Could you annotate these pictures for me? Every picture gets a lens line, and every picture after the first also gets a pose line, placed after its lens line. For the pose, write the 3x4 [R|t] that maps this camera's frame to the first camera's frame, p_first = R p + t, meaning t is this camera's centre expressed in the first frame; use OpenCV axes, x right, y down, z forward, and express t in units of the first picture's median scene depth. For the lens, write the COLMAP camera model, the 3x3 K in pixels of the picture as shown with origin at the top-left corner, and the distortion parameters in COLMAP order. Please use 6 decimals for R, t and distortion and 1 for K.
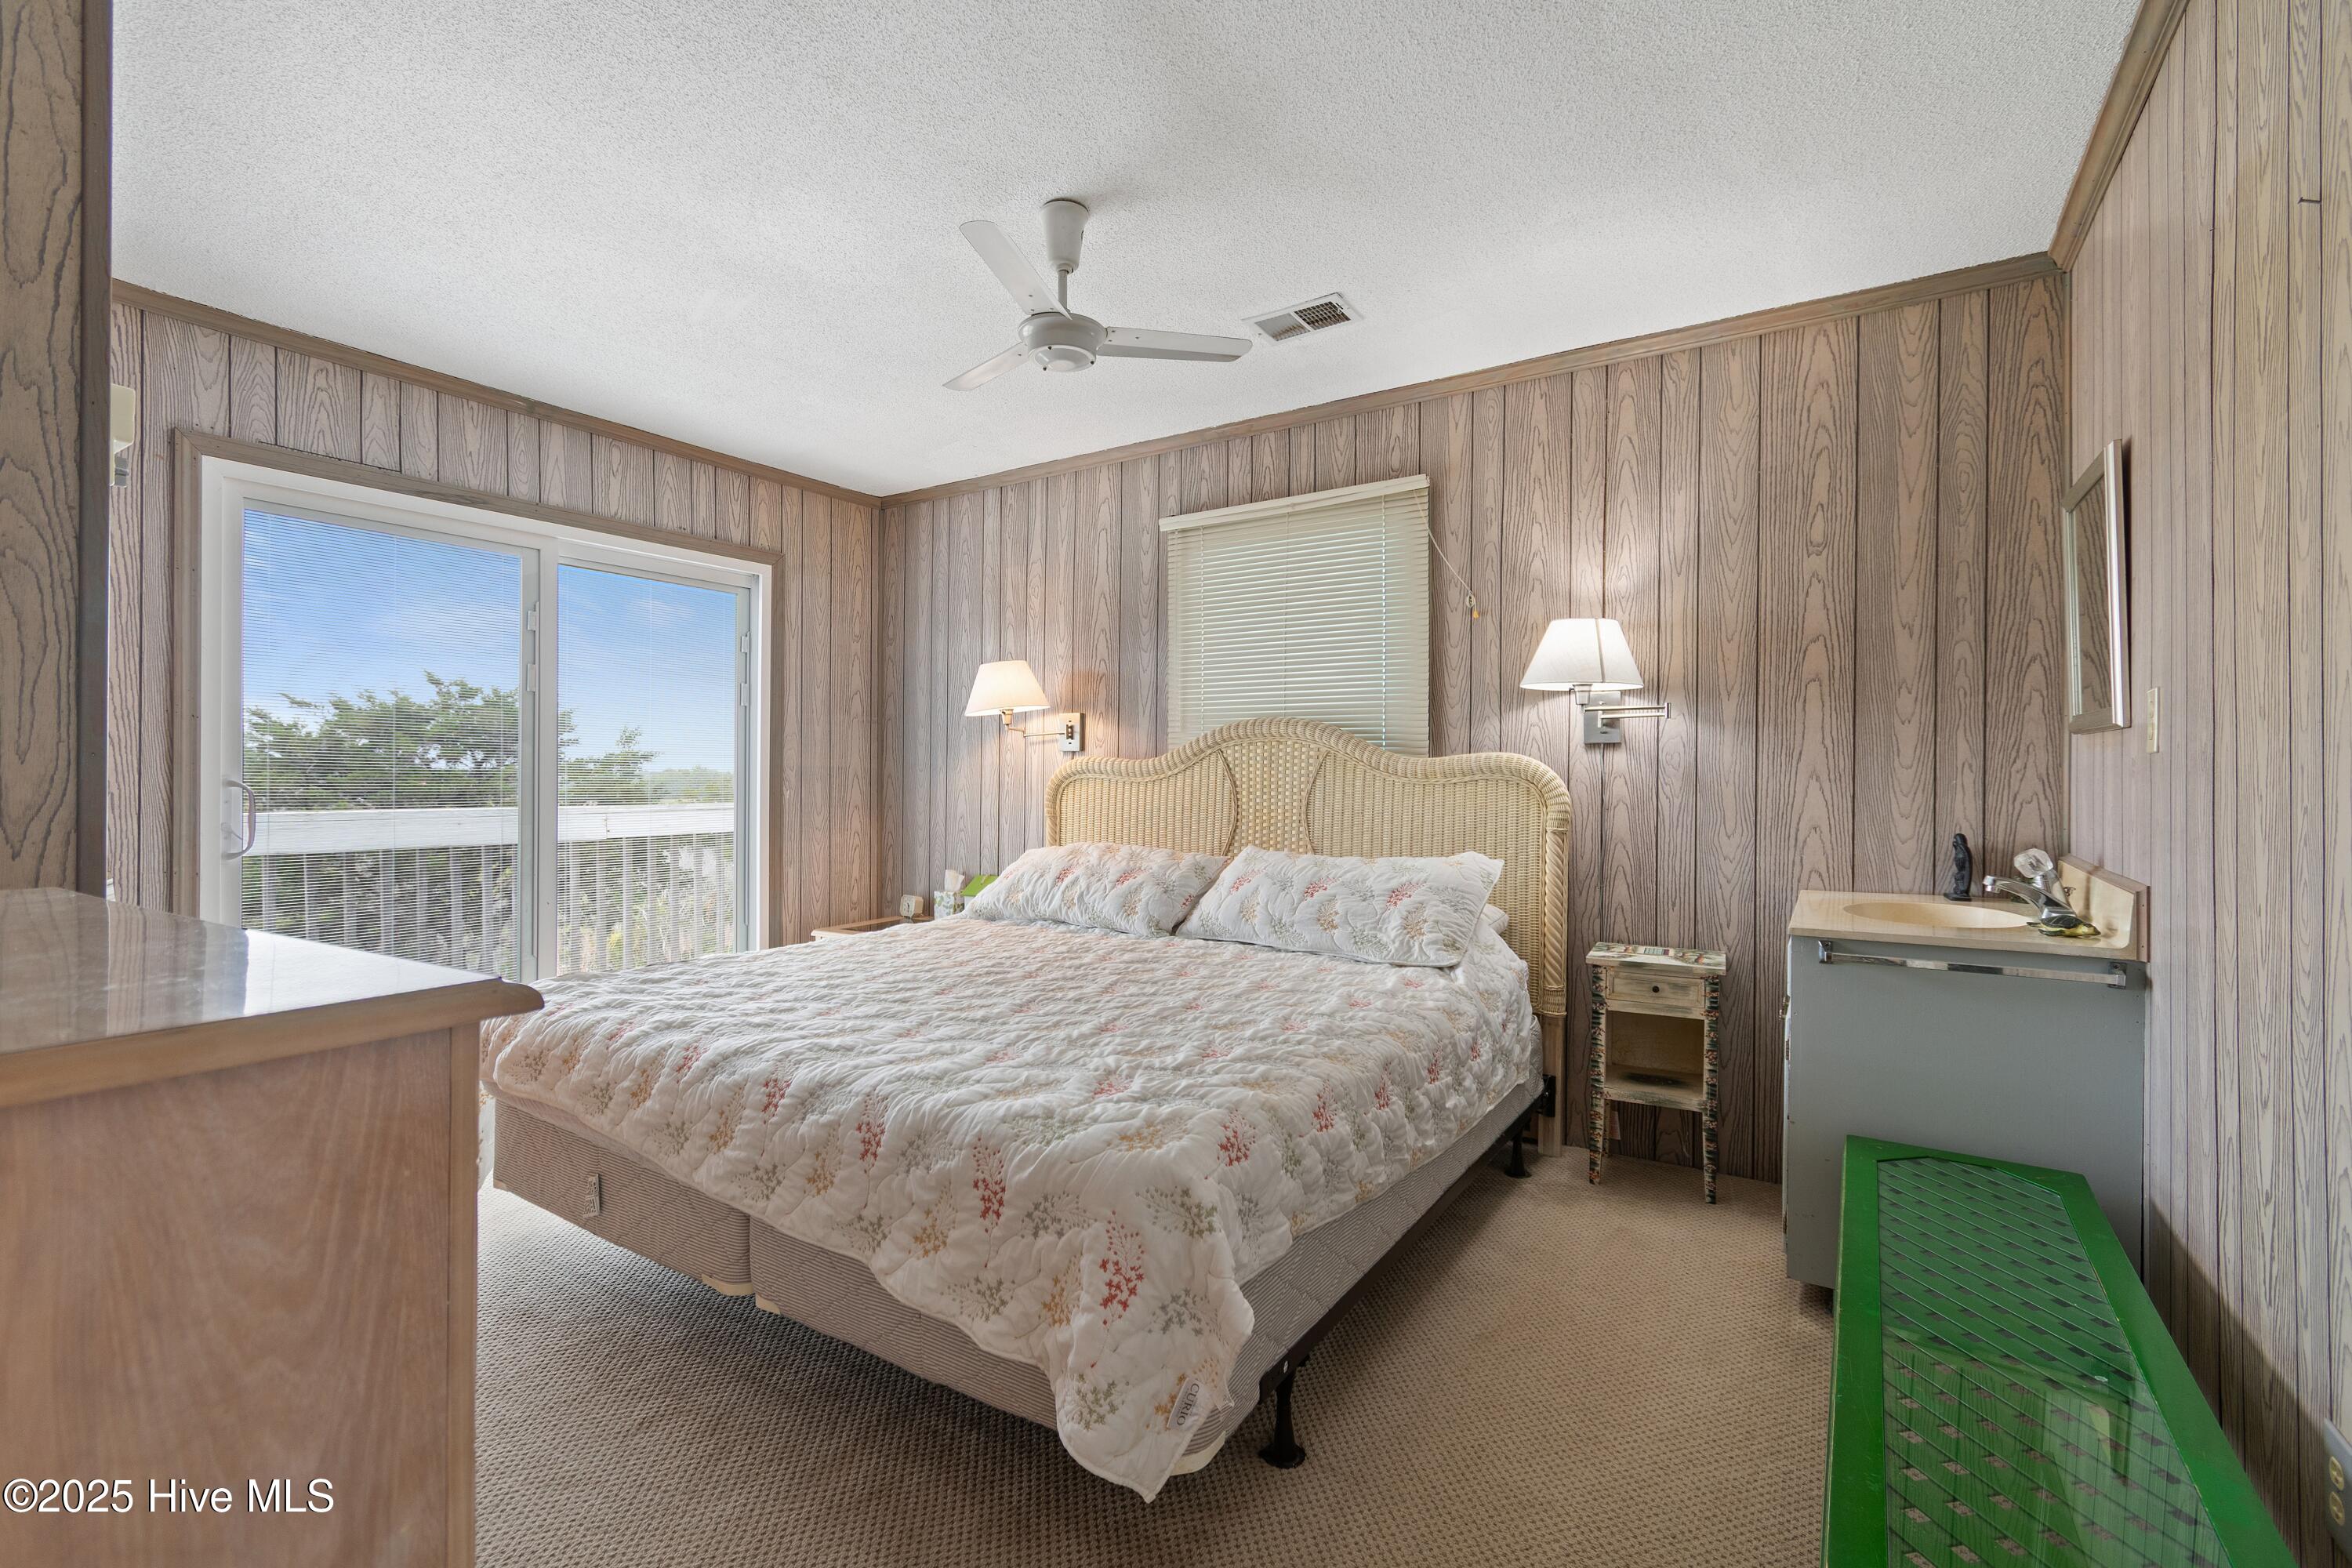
lens RADIAL K [[1034.2, 0, 1185.7], [0, 1034.2, 779.3], [0, 0, 1]] dist [0.003262, 0.000165]
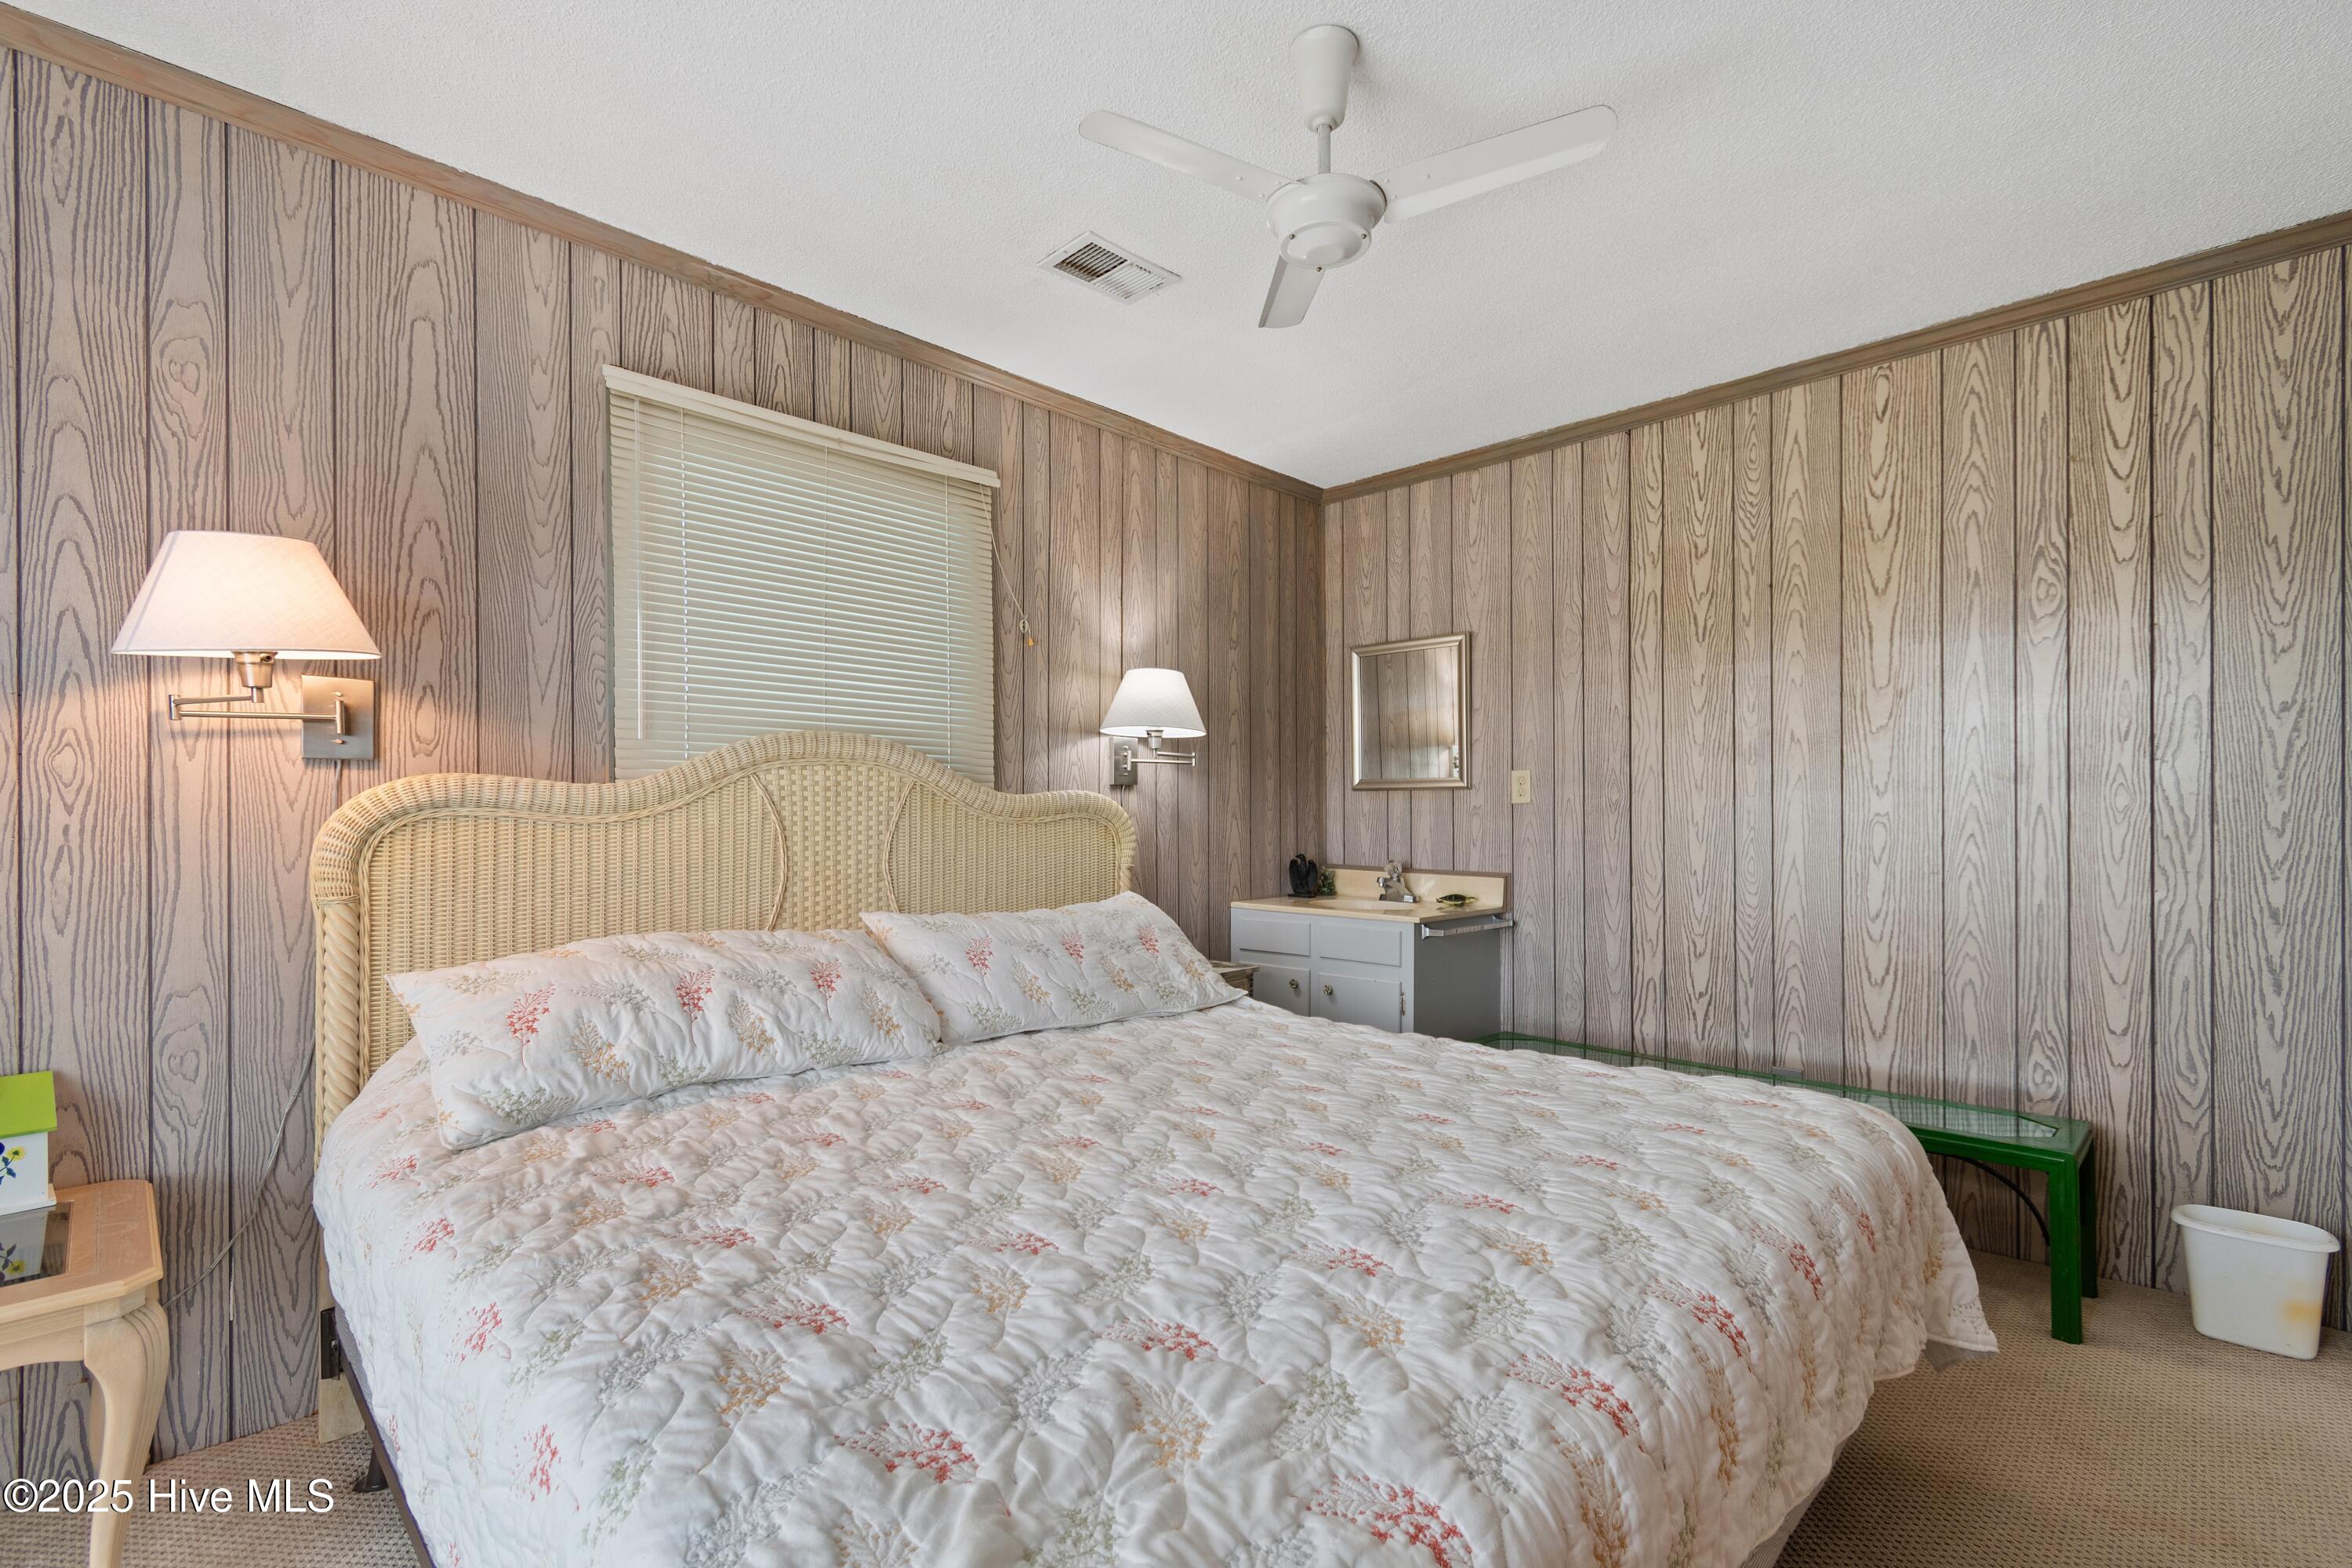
lens RADIAL K [[1061.4, 0, 1175.1], [0, 1061.4, 830.7], [0, 0, 1]] dist [0.000620, -0.000100]
pose [[0.209378, -0.009374, 0.977790, -0.620912], [0.005157, 0.999951, 0.008482, 0.003606], [-0.977821, 0.003266, 0.209416, 0.660129]]
